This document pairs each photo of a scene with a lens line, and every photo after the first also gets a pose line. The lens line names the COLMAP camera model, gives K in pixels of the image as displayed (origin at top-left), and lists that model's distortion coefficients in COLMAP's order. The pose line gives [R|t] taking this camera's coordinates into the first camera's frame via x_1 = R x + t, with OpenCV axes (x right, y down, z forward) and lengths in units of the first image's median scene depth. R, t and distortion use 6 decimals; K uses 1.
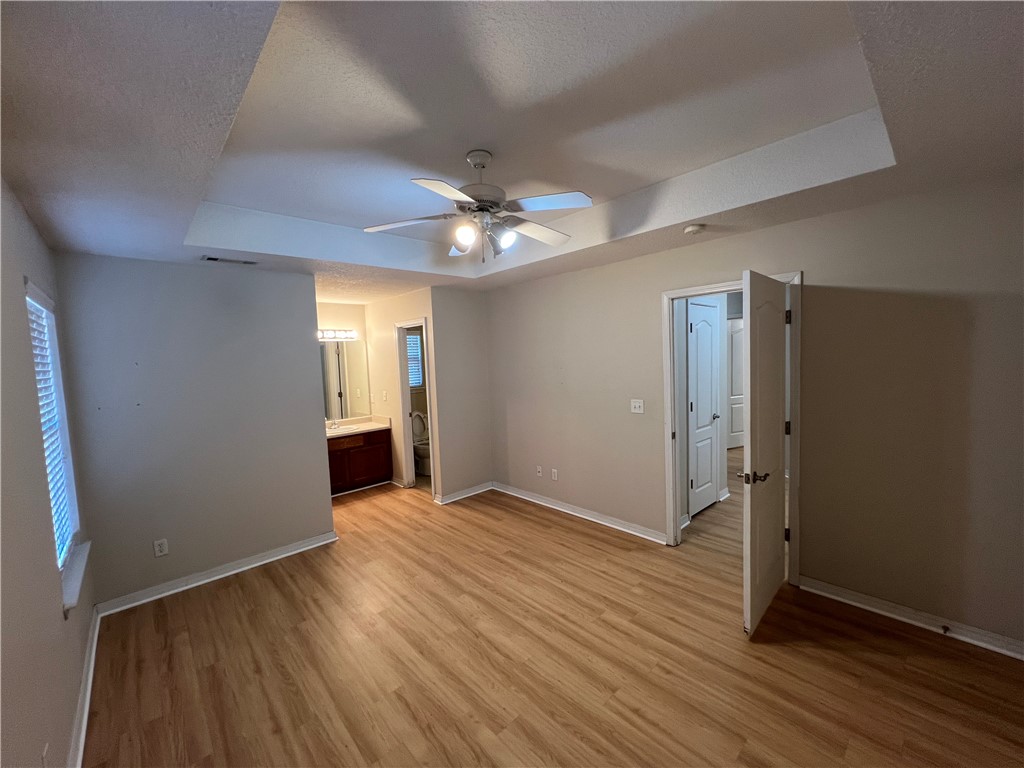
lens RADIAL K [[408.3, 0, 512.5], [0, 408.3, 388.2], [0, 0, 1]] dist [-0.001364, 0.000571]
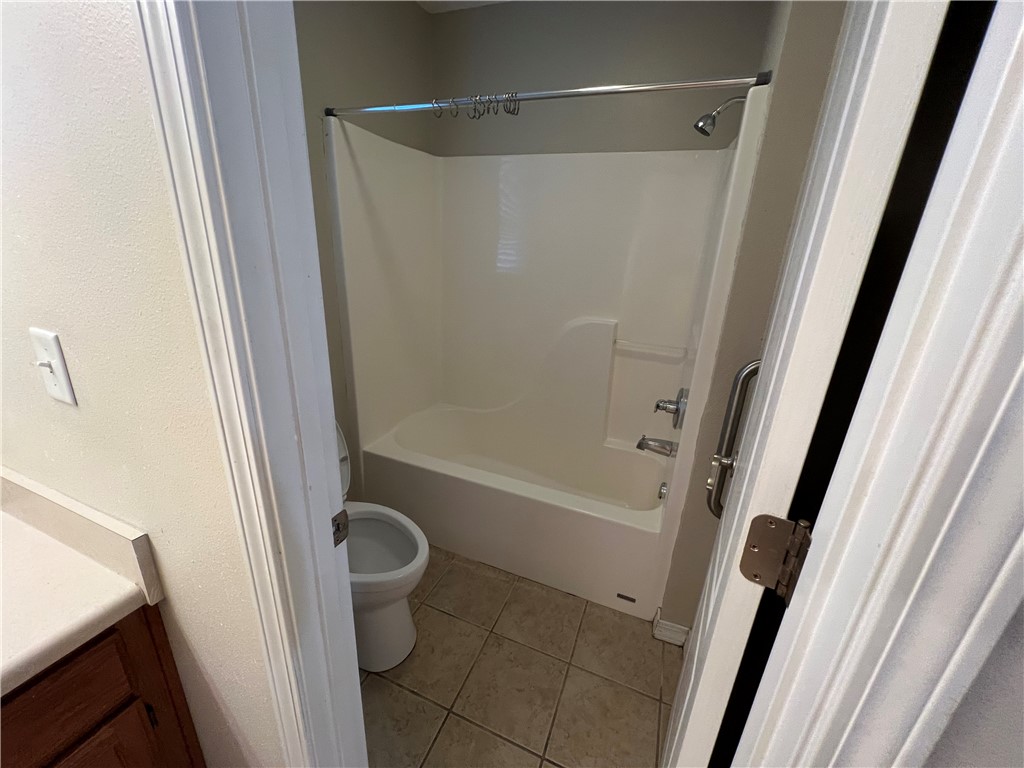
lens RADIAL K [[408.3, 0, 507.1], [0, 408.3, 386.6], [0, 0, 1]] dist [-0.001364, 0.000571]
pose [[0.910067, -0.055307, 0.410754, -0.439902], [-0.049822, 0.969272, 0.240894, -0.017941], [-0.411456, -0.239694, 0.879347, 1.531747]]
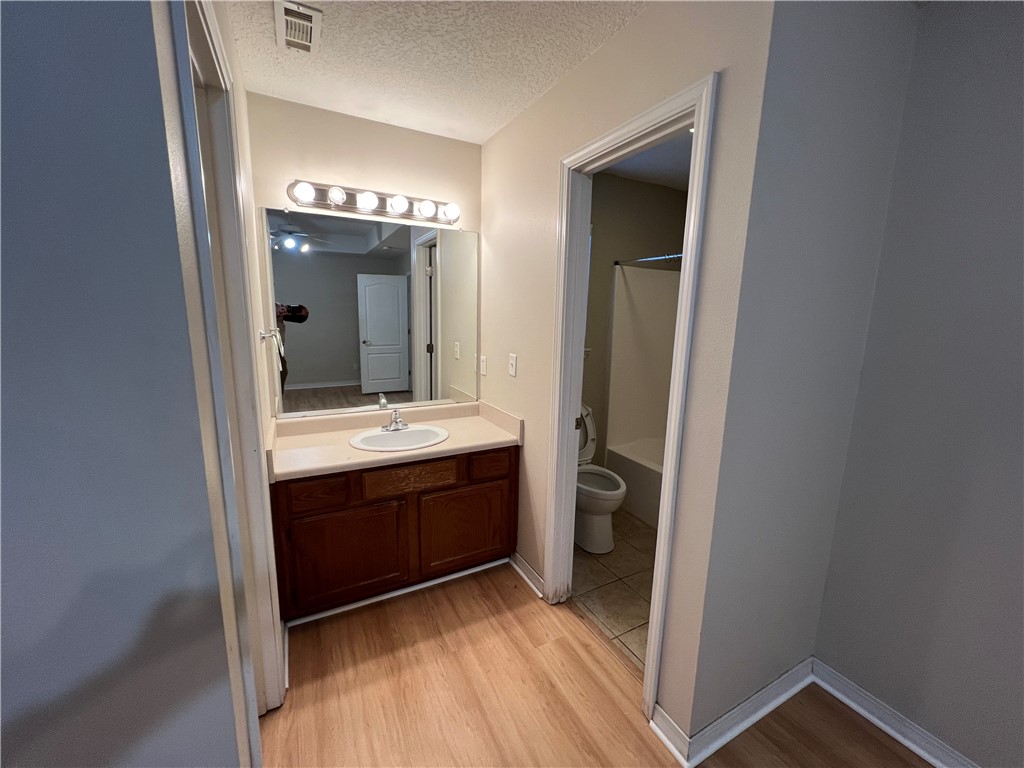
lens RADIAL K [[408.3, 0, 508.4], [0, 408.3, 387.6], [0, 0, 1]] dist [-0.001364, 0.000571]
pose [[0.962320, 0.104050, -0.251223, -0.384701], [-0.077714, 0.990597, 0.112596, -0.006773], [0.260577, -0.088830, 0.961358, 1.093995]]
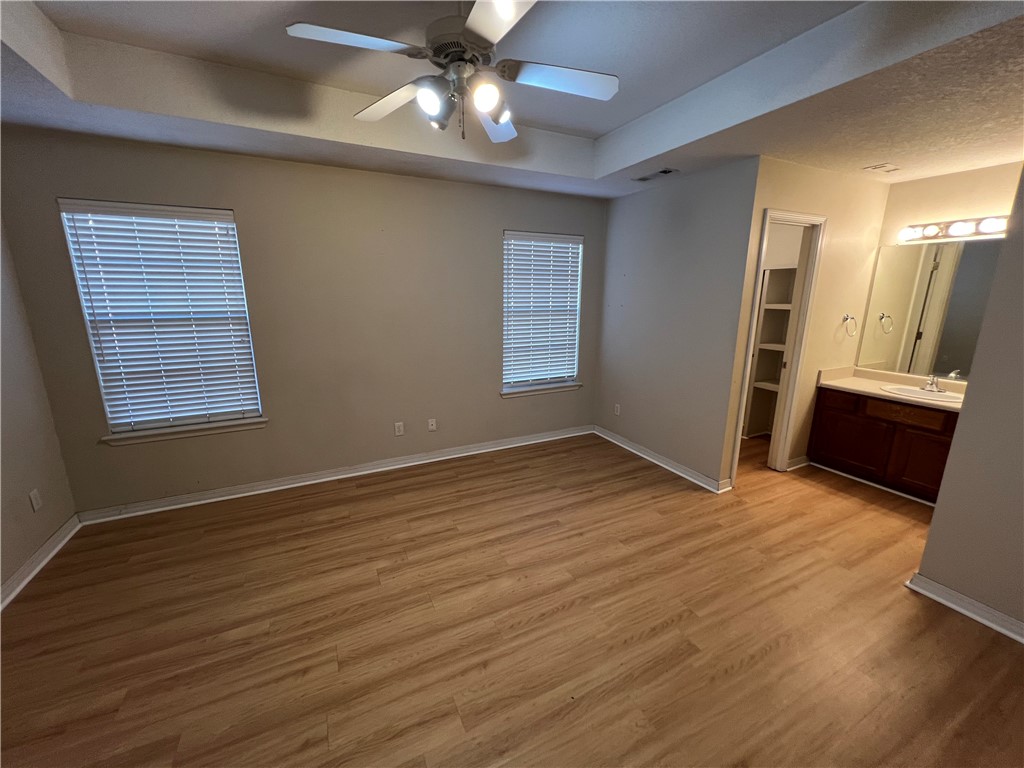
lens RADIAL K [[408.3, 0, 511.9], [0, 408.3, 386.3], [0, 0, 1]] dist [-0.001364, 0.000571]
pose [[-0.289999, 0.254240, -0.922639, 0.530248], [-0.069350, 0.955951, 0.285217, -0.066983], [0.954511, 0.146697, -0.259593, 0.991142]]
